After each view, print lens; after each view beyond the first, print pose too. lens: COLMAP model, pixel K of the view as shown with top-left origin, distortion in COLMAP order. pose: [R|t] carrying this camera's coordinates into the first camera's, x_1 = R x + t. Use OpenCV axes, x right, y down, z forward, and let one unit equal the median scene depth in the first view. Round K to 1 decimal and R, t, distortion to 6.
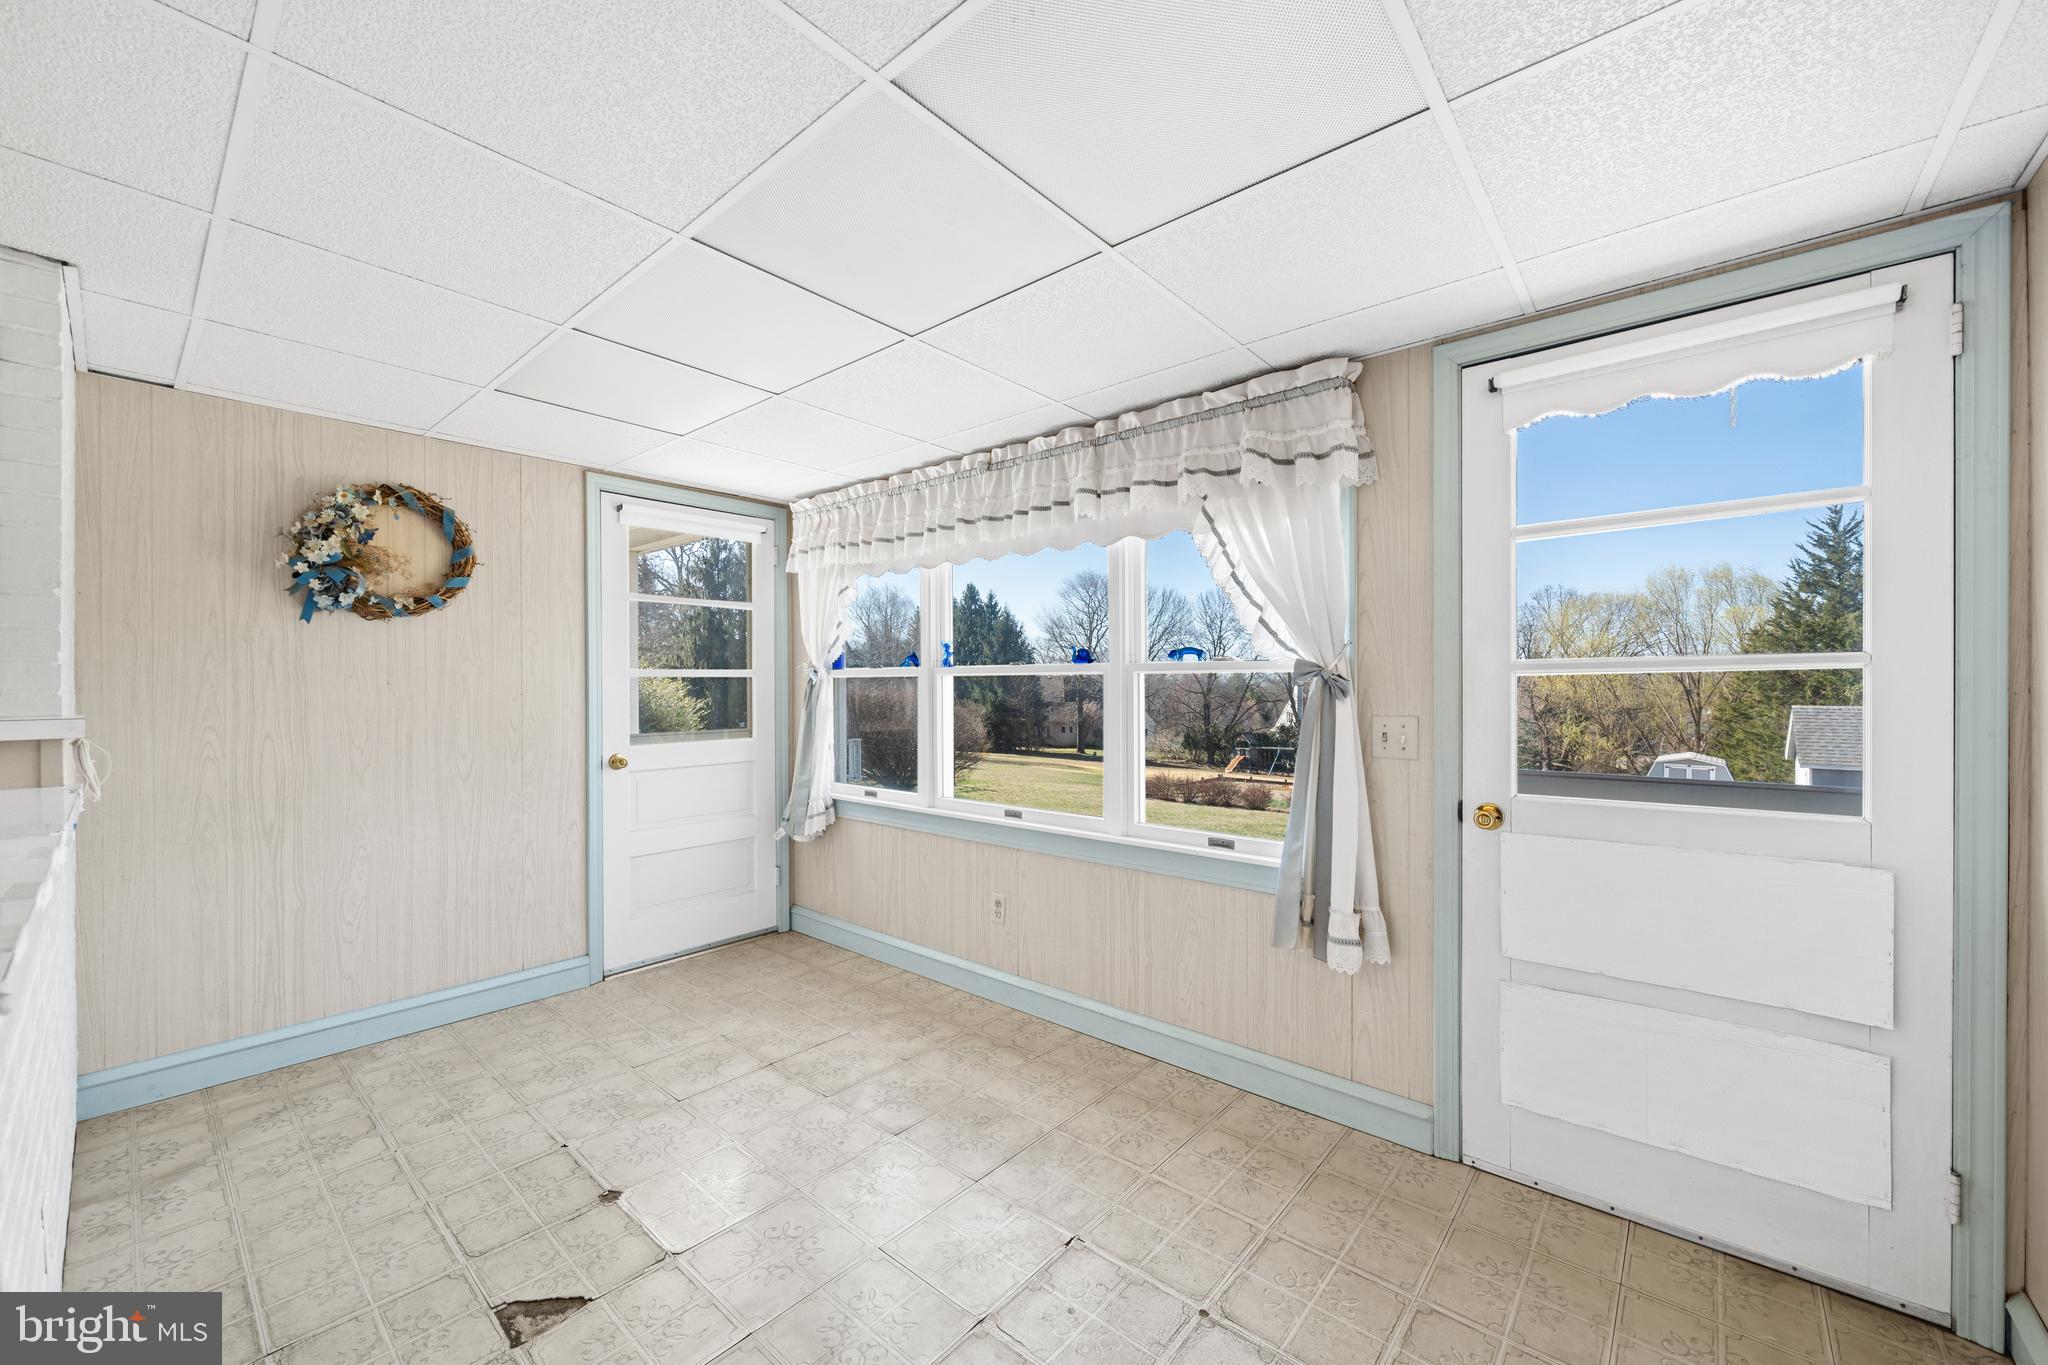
lens RADIAL K [[792.5, 0, 1012.1], [0, 792.5, 681.1], [0, 0, 1]] dist [-0.001056, 0.000074]
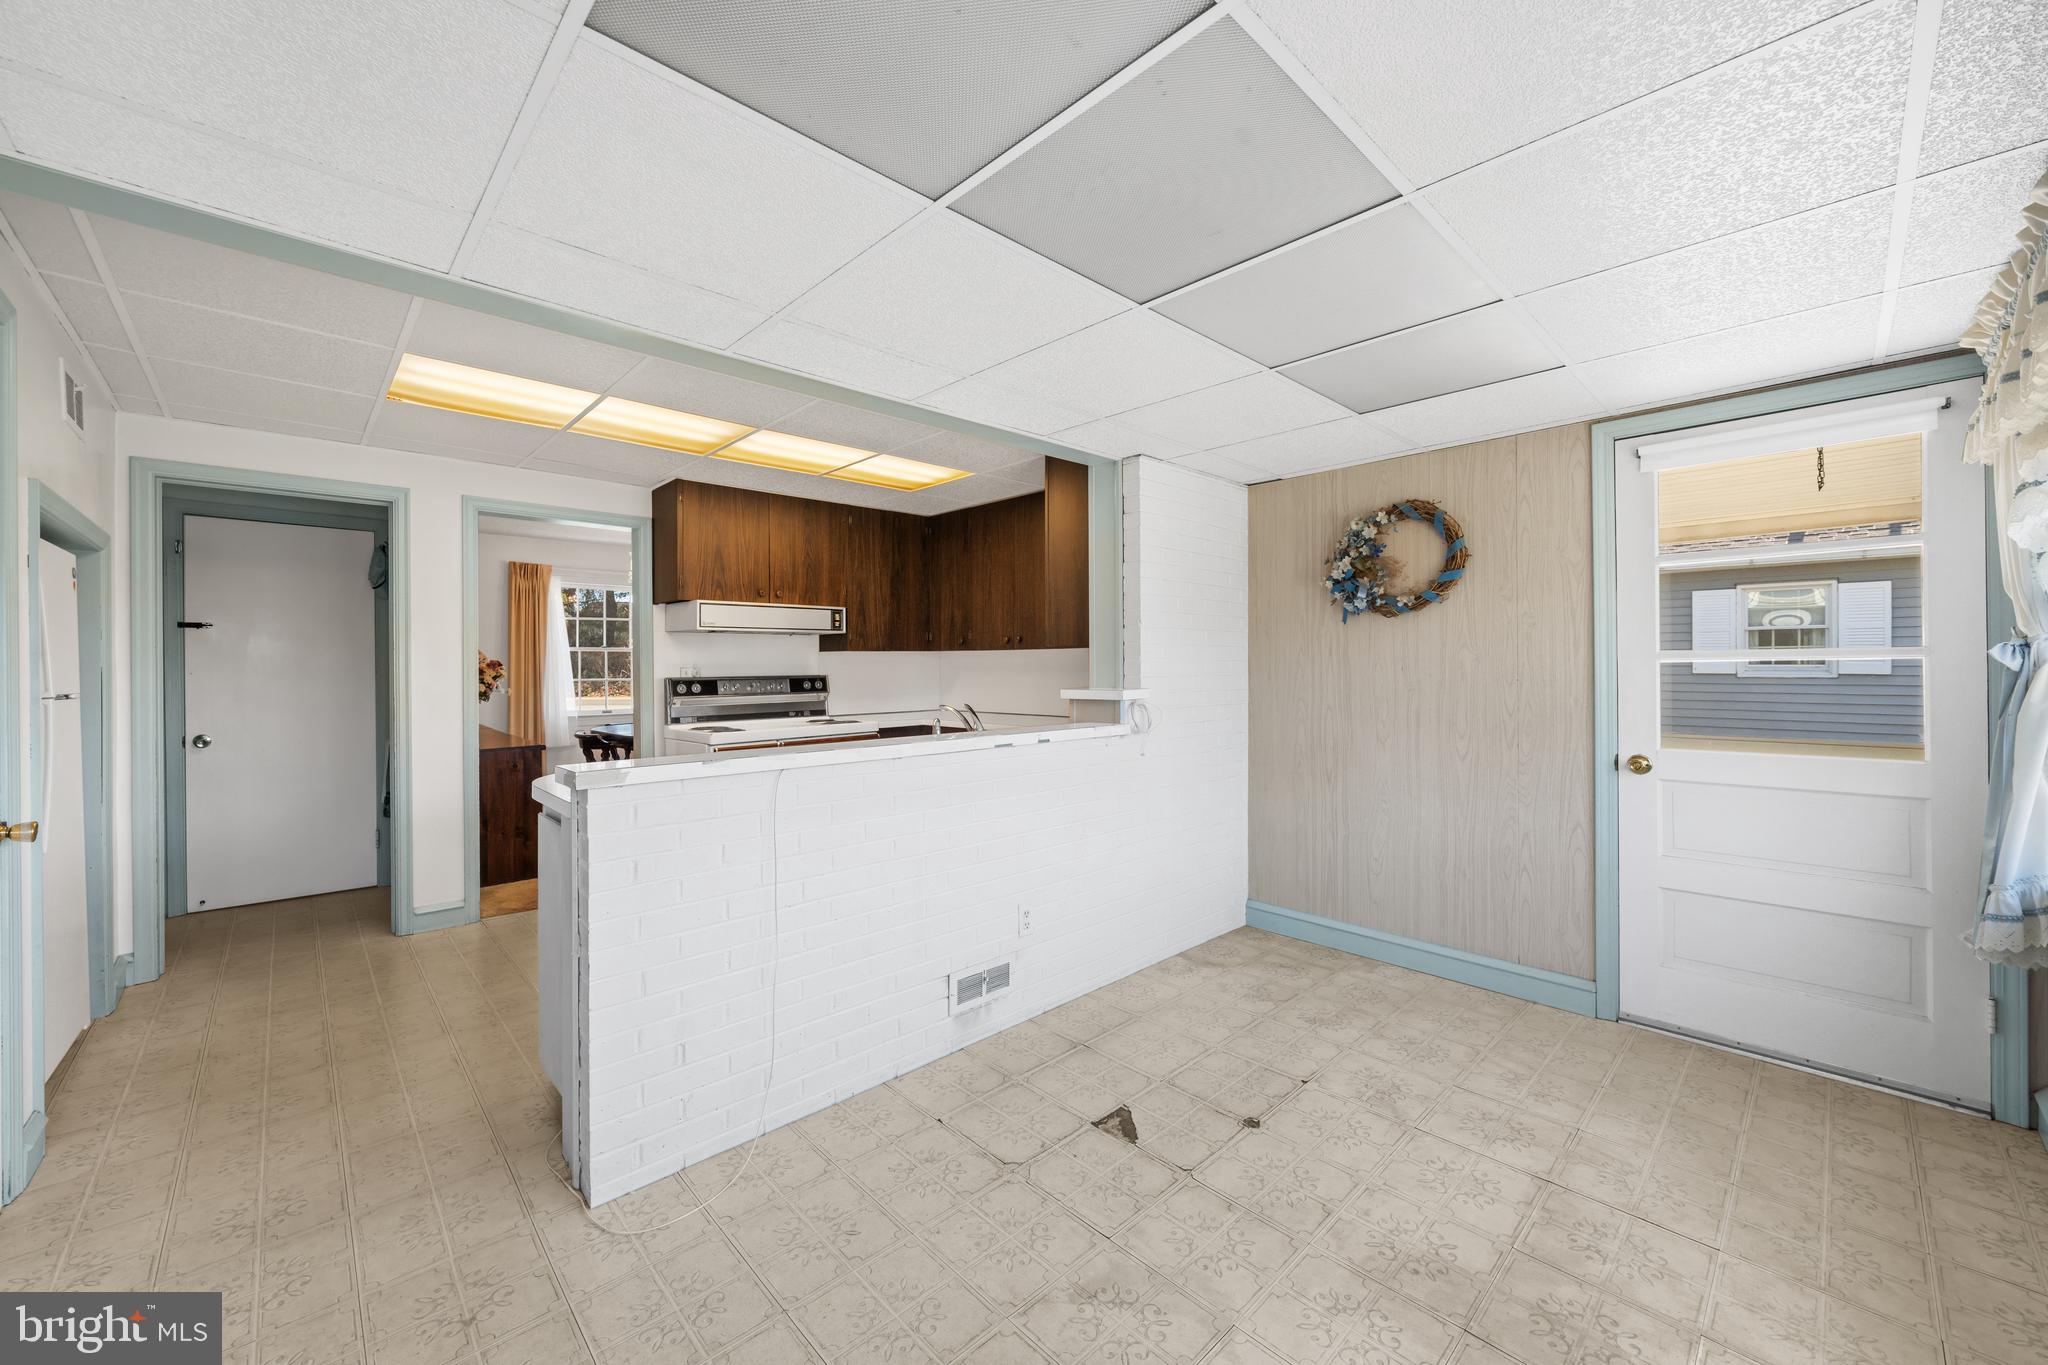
lens RADIAL K [[792.5, 0, 1015.1], [0, 792.5, 655.8], [0, 0, 1]] dist [-0.001056, 0.000074]
pose [[-0.097027, -0.007377, -0.995254, 0.486376], [0.012296, 0.999887, -0.008610, -0.014796], [0.995206, -0.013073, -0.096925, 0.564354]]
